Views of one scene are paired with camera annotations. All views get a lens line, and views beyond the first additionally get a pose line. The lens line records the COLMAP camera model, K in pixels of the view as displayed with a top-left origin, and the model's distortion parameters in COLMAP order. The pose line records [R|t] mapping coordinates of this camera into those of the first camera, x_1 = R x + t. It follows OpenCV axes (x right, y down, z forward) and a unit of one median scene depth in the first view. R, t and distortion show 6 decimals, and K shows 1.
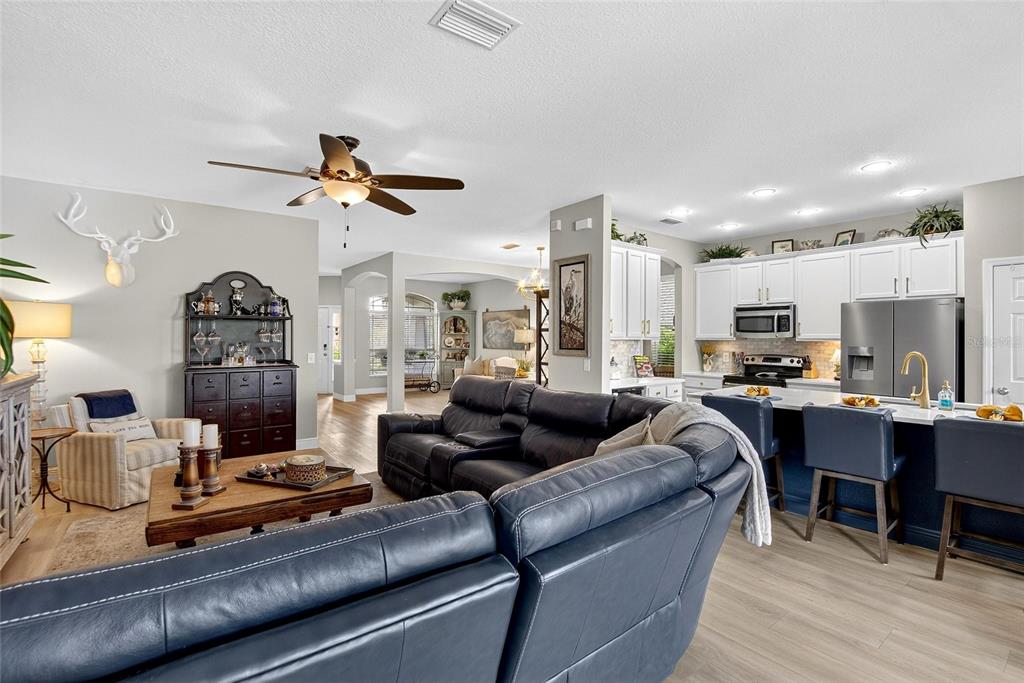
lens RADIAL K [[459.7, 0, 510.1], [0, 459.7, 331.3], [0, 0, 1]] dist [-0.029955, 0.004833]
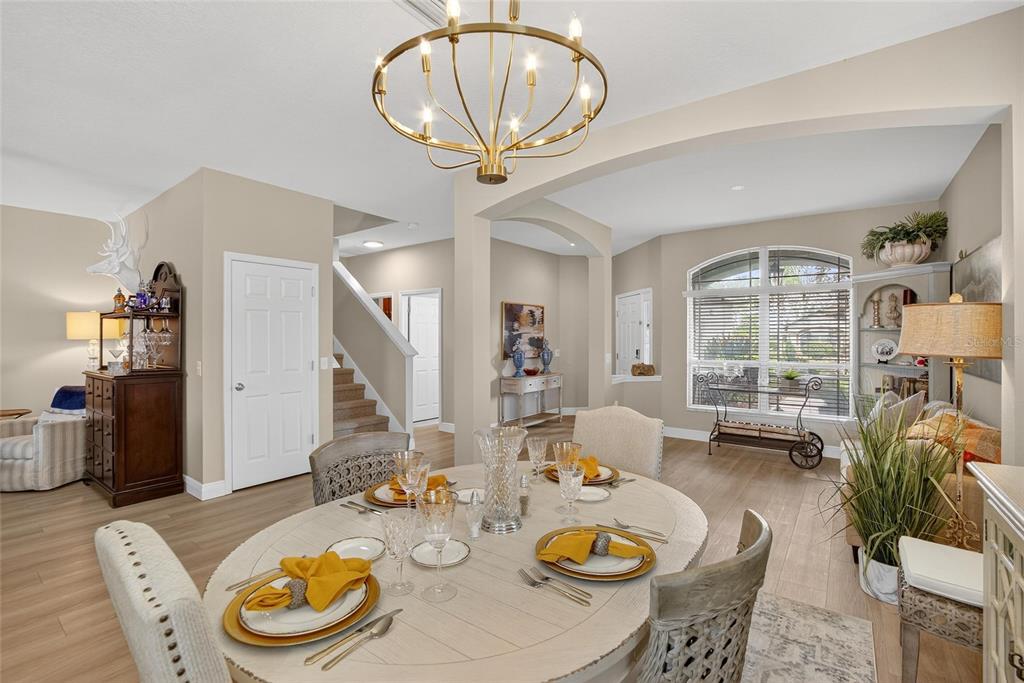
lens RADIAL K [[459.7, 0, 503.5], [0, 459.7, 337.4], [0, 0, 1]] dist [-0.029955, 0.004833]
pose [[0.264214, -0.003525, -0.964458, 0.164505], [0.010691, 0.999943, -0.000726, 0.009114], [0.964405, -0.010119, 0.264236, 0.584799]]
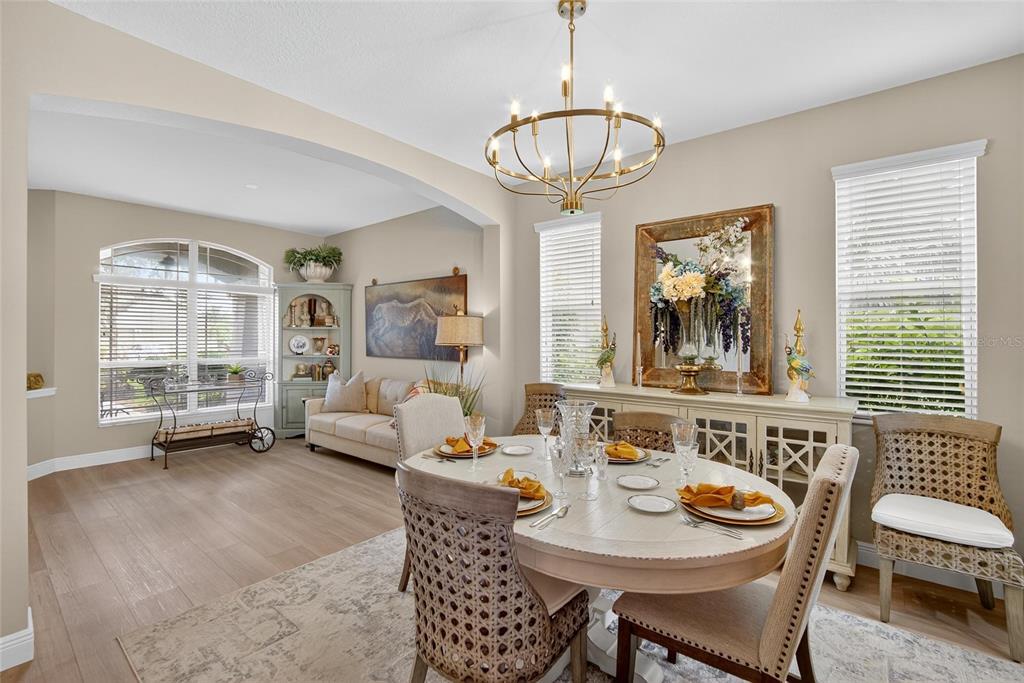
lens RADIAL K [[459.7, 0, 511.4], [0, 459.7, 340.8], [0, 0, 1]] dist [-0.029955, 0.004833]
pose [[0.973347, -0.005330, 0.229274, -0.018563], [0.001100, 0.999827, 0.018576, 0.009965], [-0.229334, -0.017829, 0.973185, 0.453080]]
